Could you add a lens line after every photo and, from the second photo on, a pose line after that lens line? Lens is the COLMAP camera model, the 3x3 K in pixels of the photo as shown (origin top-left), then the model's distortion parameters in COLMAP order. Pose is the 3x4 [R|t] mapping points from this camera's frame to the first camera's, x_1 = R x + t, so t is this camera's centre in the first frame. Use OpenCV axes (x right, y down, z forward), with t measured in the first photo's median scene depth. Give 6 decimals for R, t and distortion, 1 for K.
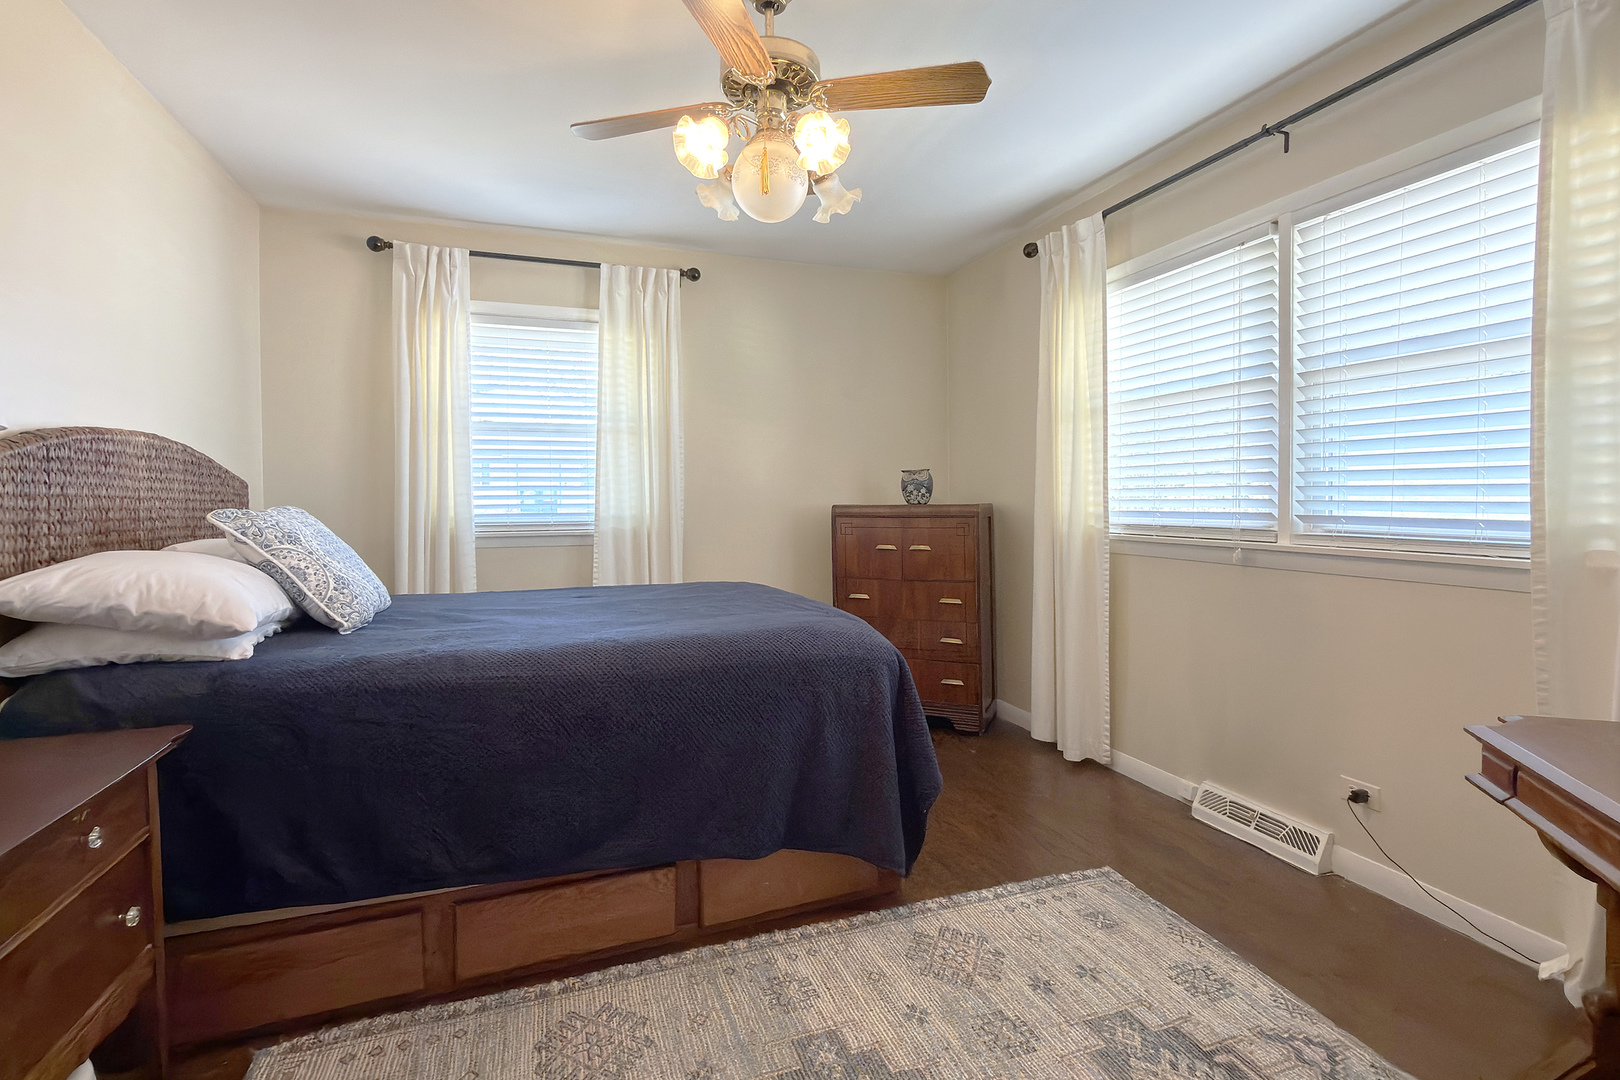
lens RADIAL K [[749.2, 0, 812.8], [0, 749.2, 508.4], [0, 0, 1]] dist [0.013825, -0.000286]
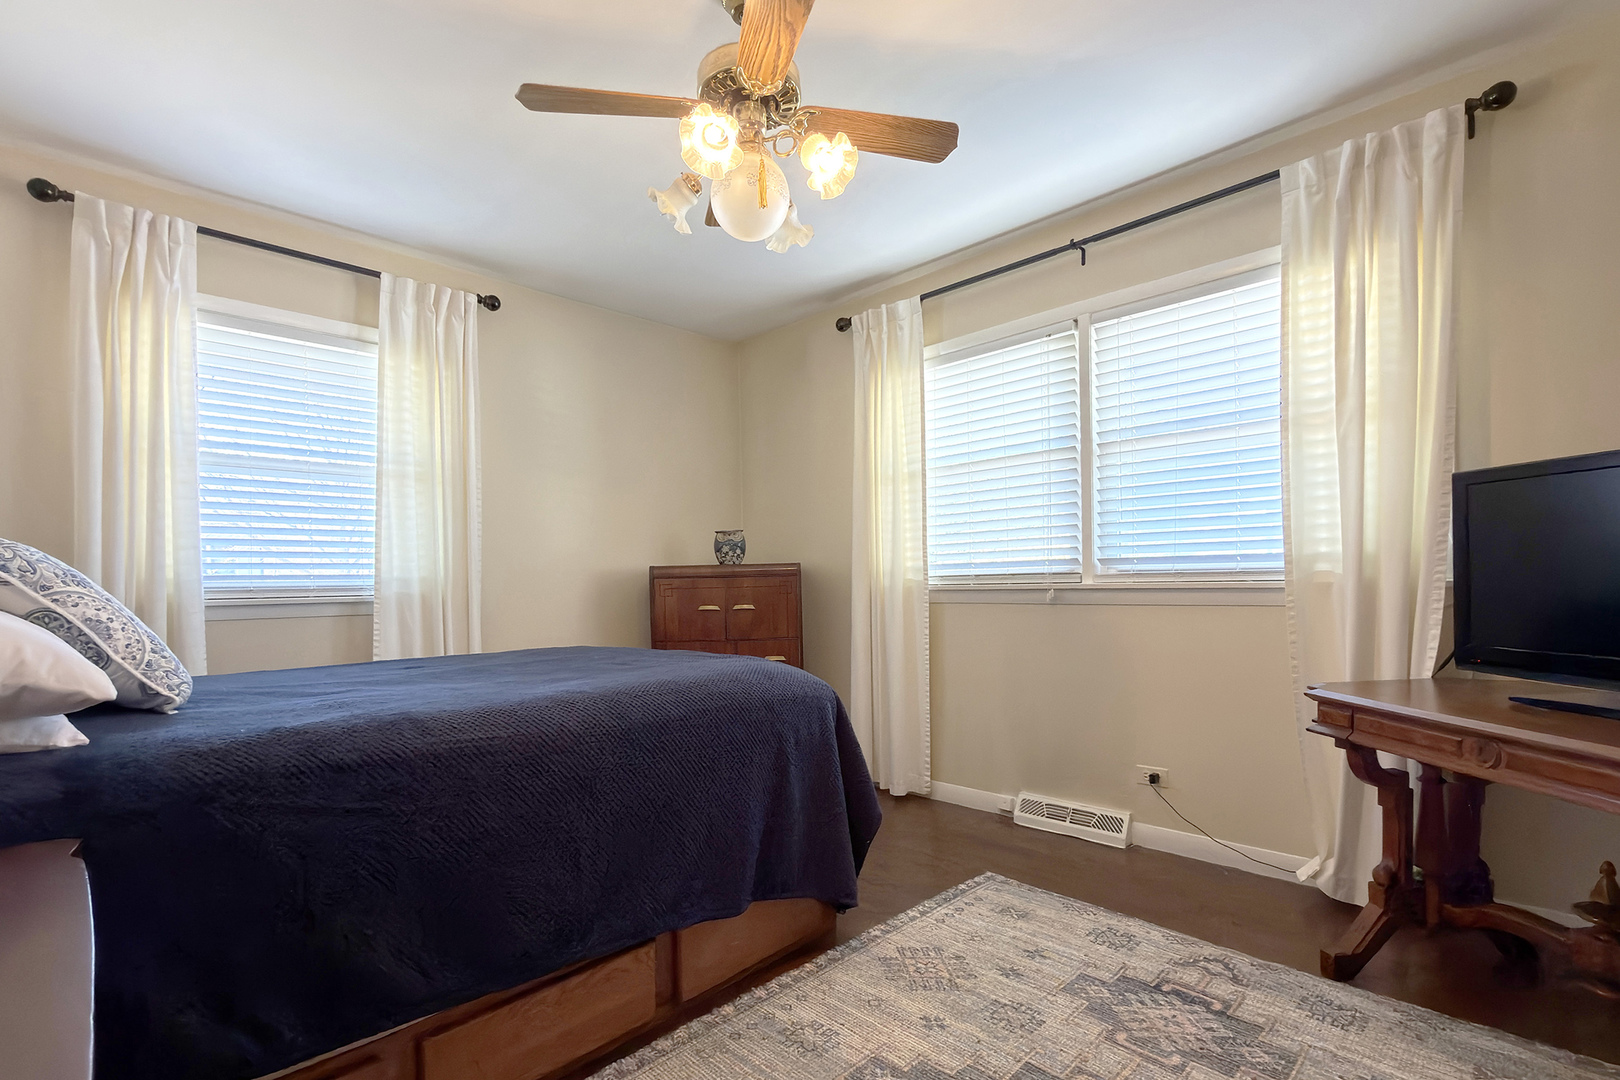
lens RADIAL K [[752.4, 0, 807.7], [0, 752.4, 580.8], [0, 0, 1]] dist [0.011459, 0.000303]
pose [[0.909471, -0.013061, 0.415562, -0.298290], [0.021258, 0.999660, -0.015106, 0.052360], [-0.415223, 0.022573, 0.909439, 0.078710]]
